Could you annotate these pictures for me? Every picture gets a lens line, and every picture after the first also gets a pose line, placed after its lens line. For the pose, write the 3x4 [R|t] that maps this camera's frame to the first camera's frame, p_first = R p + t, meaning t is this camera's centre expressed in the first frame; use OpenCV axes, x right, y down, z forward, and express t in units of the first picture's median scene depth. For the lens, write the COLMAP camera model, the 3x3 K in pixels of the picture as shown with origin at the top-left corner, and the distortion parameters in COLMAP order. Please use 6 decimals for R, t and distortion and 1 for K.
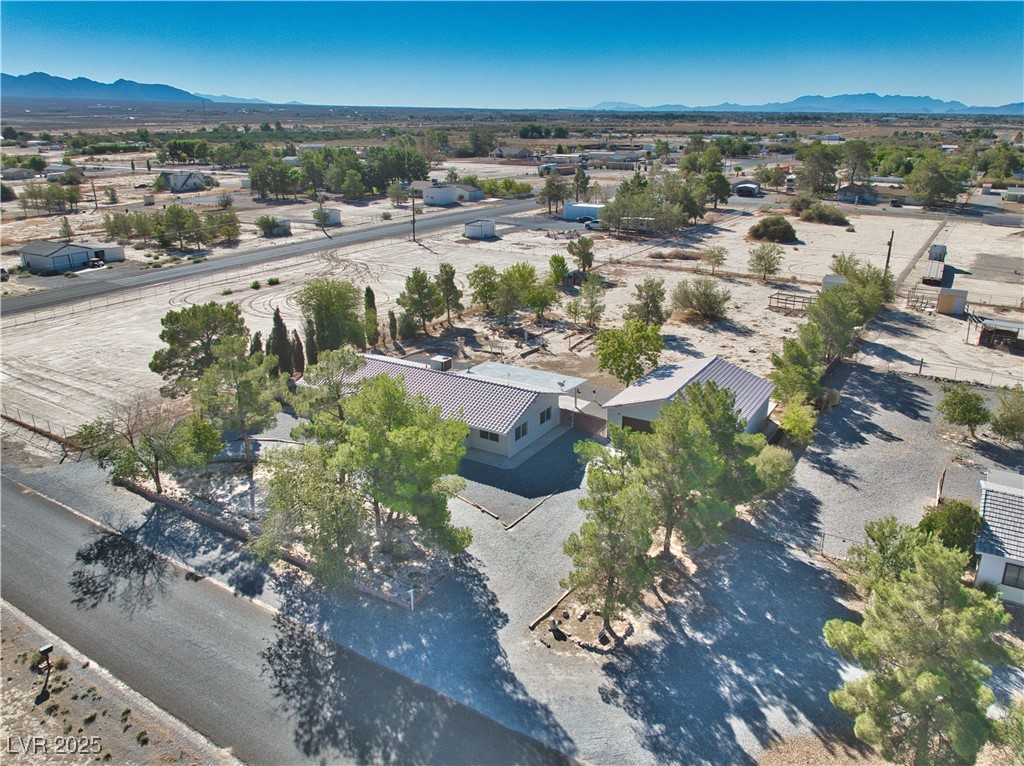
lens RADIAL K [[749.1, 0, 514.4], [0, 749.1, 374.4], [0, 0, 1]] dist [-0.035556, -0.011603]
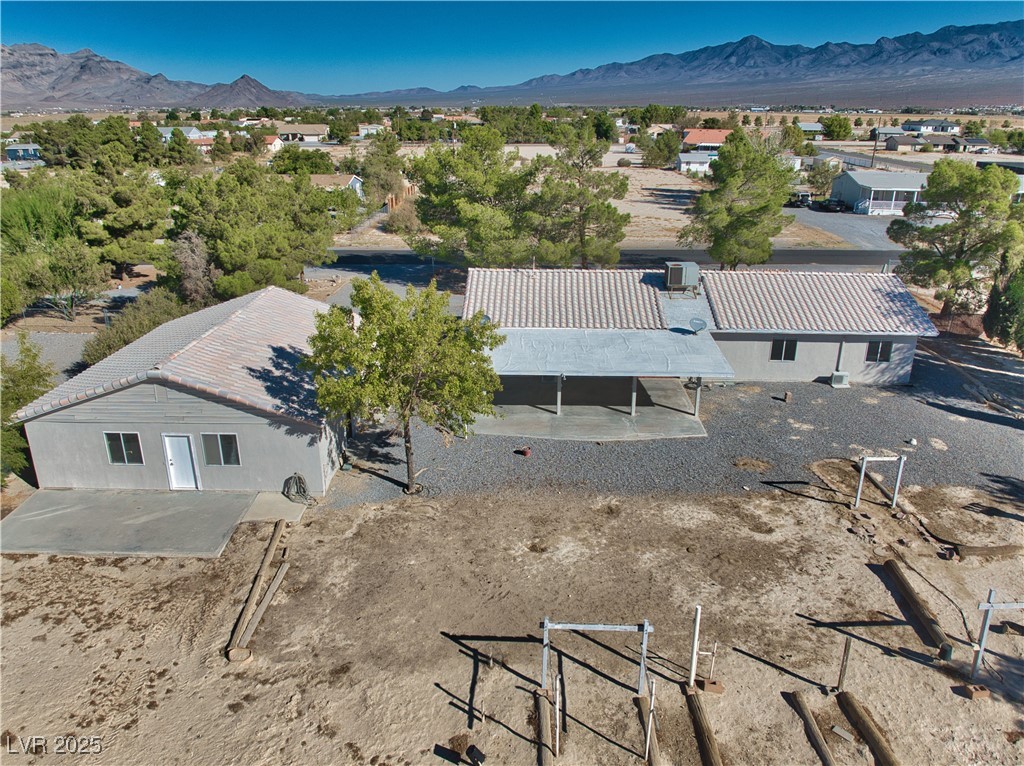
lens RADIAL K [[749.1, 0, 512.6], [0, 749.1, 384.8], [0, 0, 1]] dist [-0.035556, -0.011603]
pose [[-0.861023, 0.184650, -0.473860, 0.217904], [-0.161254, 0.784555, 0.598724, -0.194098], [0.482324, 0.591928, -0.645744, 0.985919]]
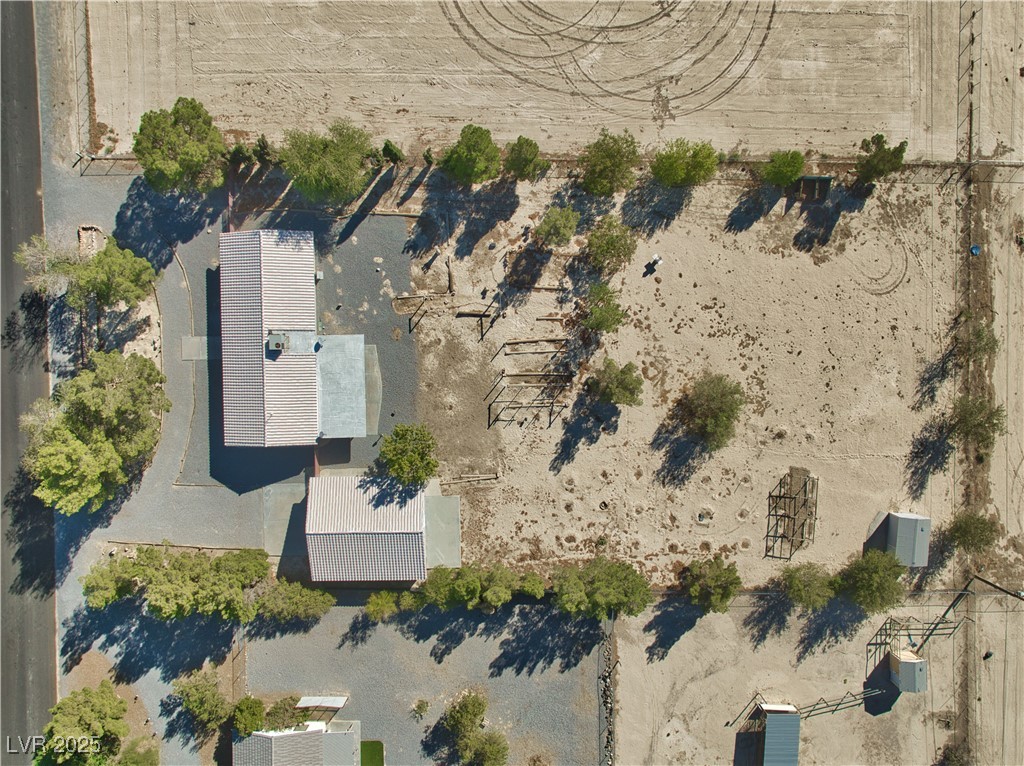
lens RADIAL K [[749.1, 0, 500.2], [0, 749.1, 380.5], [0, 0, 1]] dist [-0.035556, -0.011603]
pose [[0.538137, 0.842074, 0.036332, 0.071293], [-0.266536, 0.129123, 0.955136, -0.885829], [0.799604, -0.523678, 0.293929, 0.656989]]
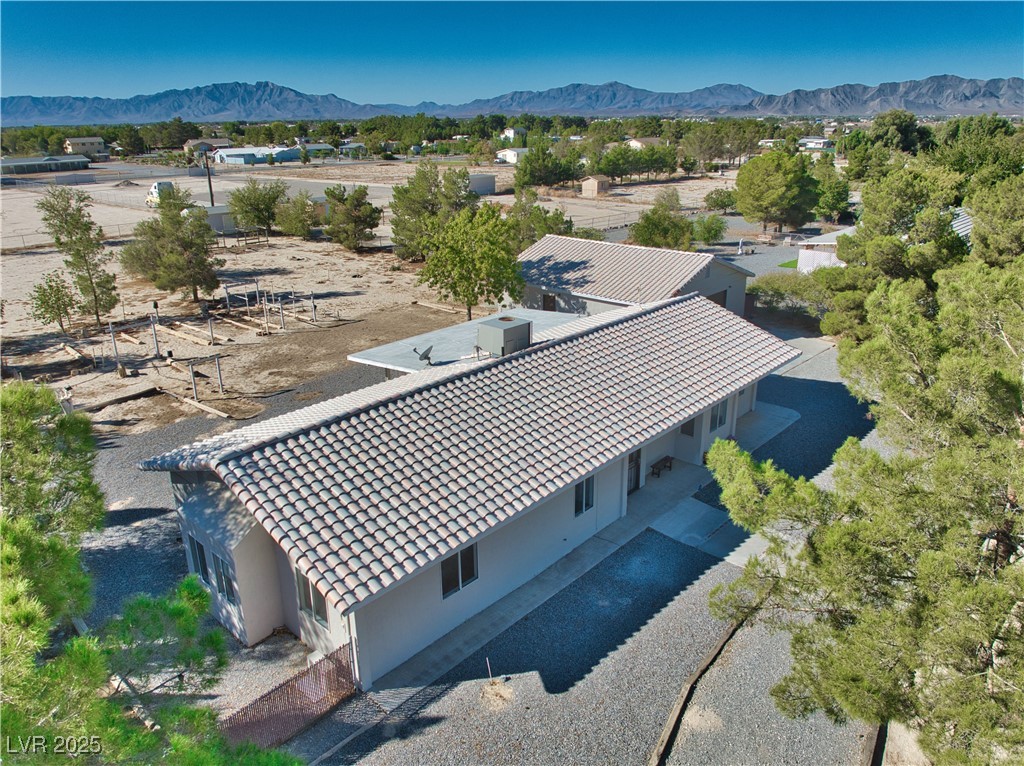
lens RADIAL K [[749.1, 0, 516.6], [0, 749.1, 390.2], [0, 0, 1]] dist [-0.035556, -0.011603]
pose [[0.175726, -0.332569, 0.926562, -0.345993], [0.330169, 0.906604, 0.262788, -0.065592], [-0.927420, 0.259744, 0.269118, 0.650266]]
